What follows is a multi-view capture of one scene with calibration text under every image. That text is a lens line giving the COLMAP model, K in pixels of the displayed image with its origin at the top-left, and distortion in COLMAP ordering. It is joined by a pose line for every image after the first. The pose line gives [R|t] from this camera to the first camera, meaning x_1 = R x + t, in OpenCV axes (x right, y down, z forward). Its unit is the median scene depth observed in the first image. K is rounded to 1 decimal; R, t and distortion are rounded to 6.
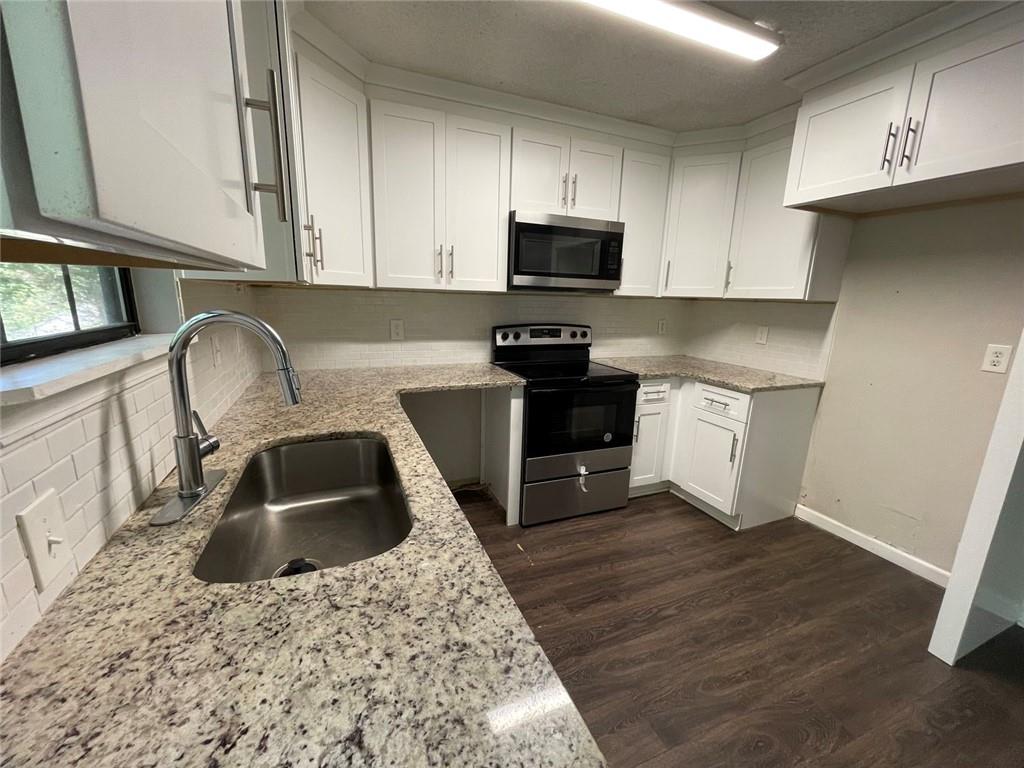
lens RADIAL K [[411.9, 0, 506.4], [0, 411.9, 386.6], [0, 0, 1]] dist [-0.002658, 0.000093]
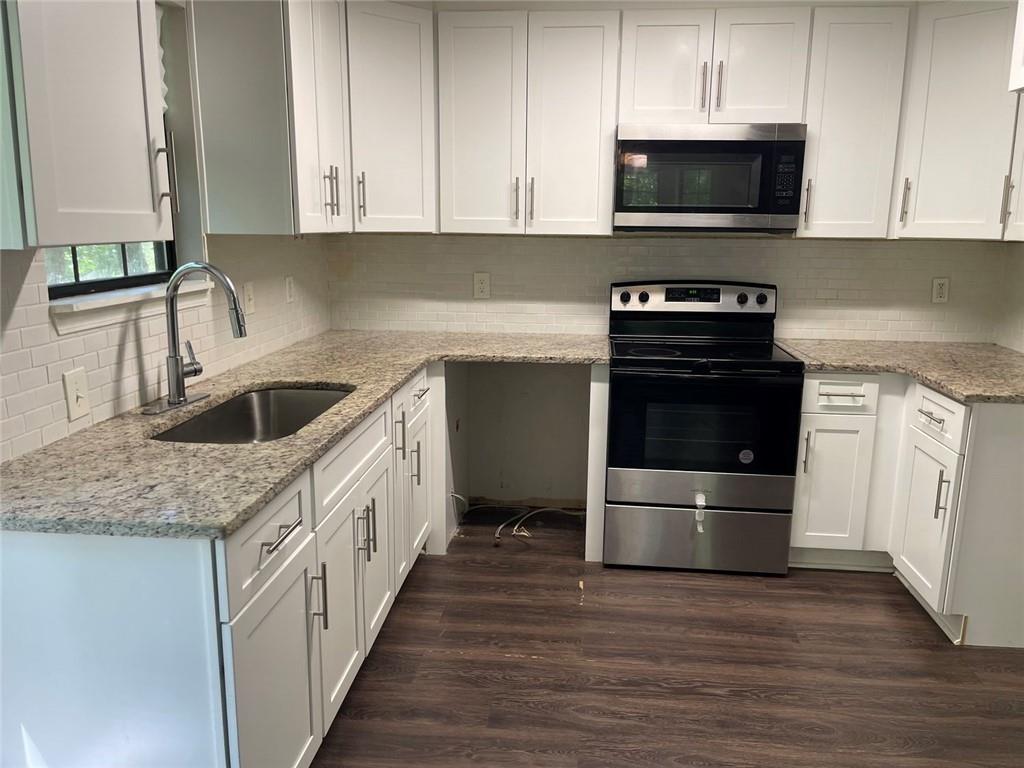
lens RADIAL K [[774.3, 0, 523.2], [0, 774.3, 372.8], [0, 0, 1]] dist [0.025433, -0.001317]
pose [[0.890517, 0.071398, -0.449312, 0.499064], [-0.085735, 0.996250, -0.011615, 0.038798], [0.446798, 0.048865, 0.893300, -0.271370]]
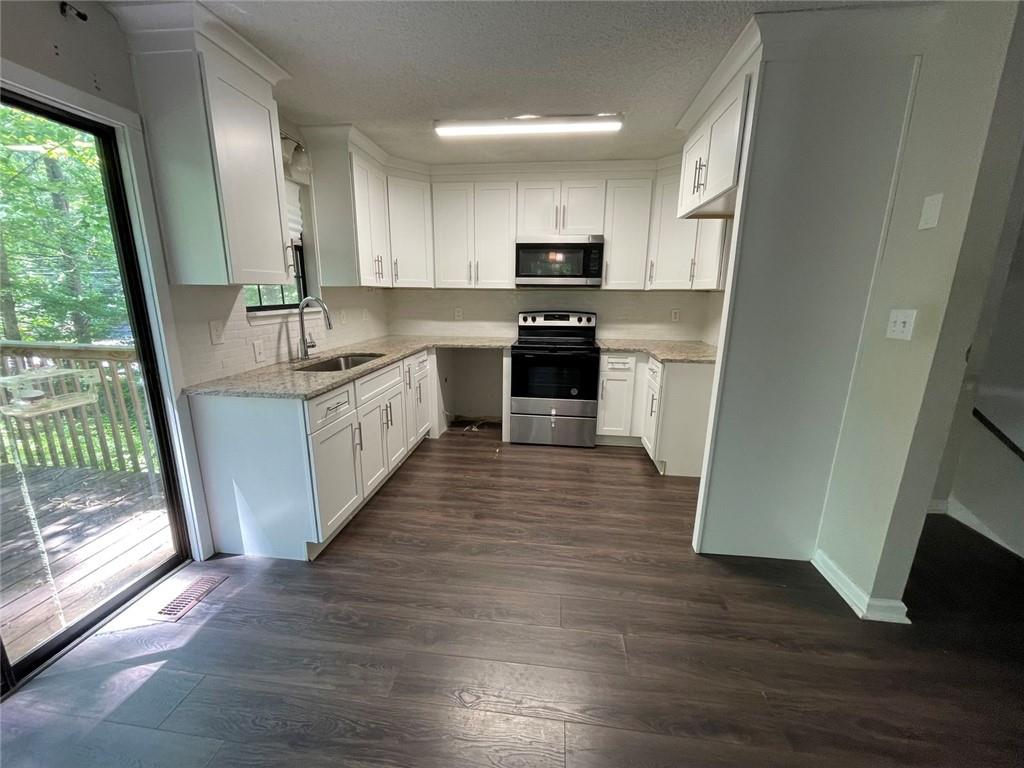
lens RADIAL K [[409.8, 0, 506.1], [0, 409.8, 385.0], [0, 0, 1]] dist [-0.001773, -0.000308]
pose [[0.873623, 0.089585, -0.478285, 0.744114], [-0.089449, 0.995723, 0.023118, 0.094894], [0.478311, 0.022586, 0.877900, -0.345818]]
